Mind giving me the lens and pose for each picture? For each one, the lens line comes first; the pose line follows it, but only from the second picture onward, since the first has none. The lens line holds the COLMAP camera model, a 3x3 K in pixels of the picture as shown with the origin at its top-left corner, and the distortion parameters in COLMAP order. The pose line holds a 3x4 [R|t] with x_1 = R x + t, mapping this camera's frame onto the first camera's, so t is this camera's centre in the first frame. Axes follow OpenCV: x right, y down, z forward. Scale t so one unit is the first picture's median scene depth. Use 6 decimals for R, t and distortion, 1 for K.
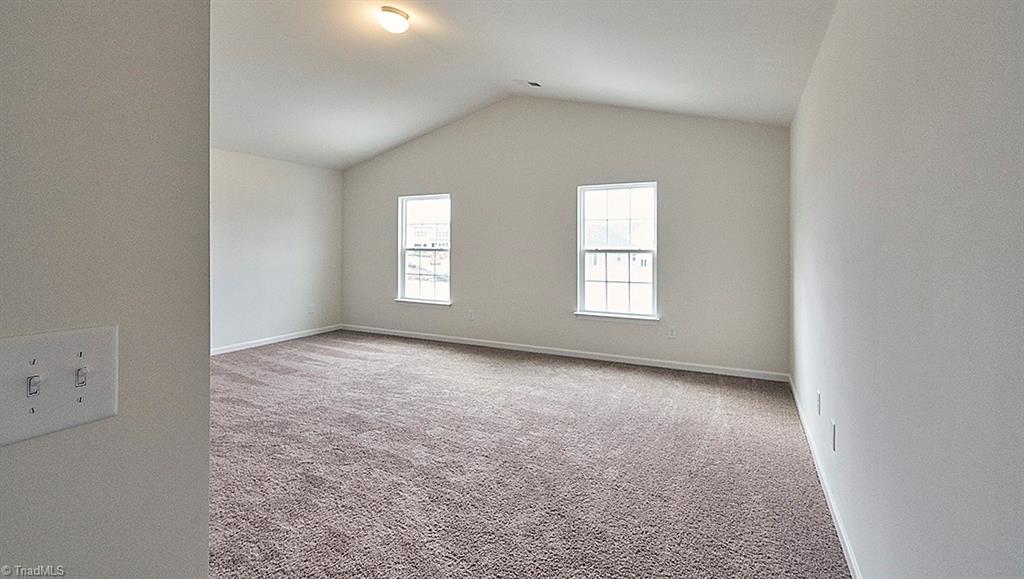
lens RADIAL K [[435.1, 0, 514.1], [0, 435.1, 307.3], [0, 0, 1]] dist [0.000298, 0.000018]
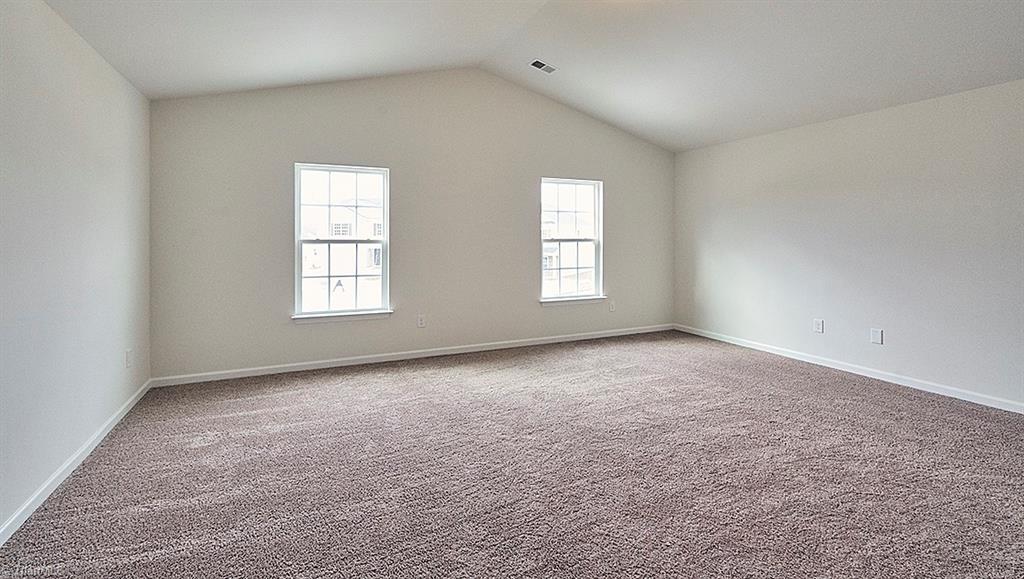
lens RADIAL K [[469.8, 0, 496.7], [0, 469.8, 287.1], [0, 0, 1]] dist [-0.000279, 0.000048]
pose [[0.630270, -0.087370, 0.771444, -0.655108], [0.110196, 0.993655, 0.022506, -0.047367], [-0.768515, 0.070825, 0.635899, 0.320388]]
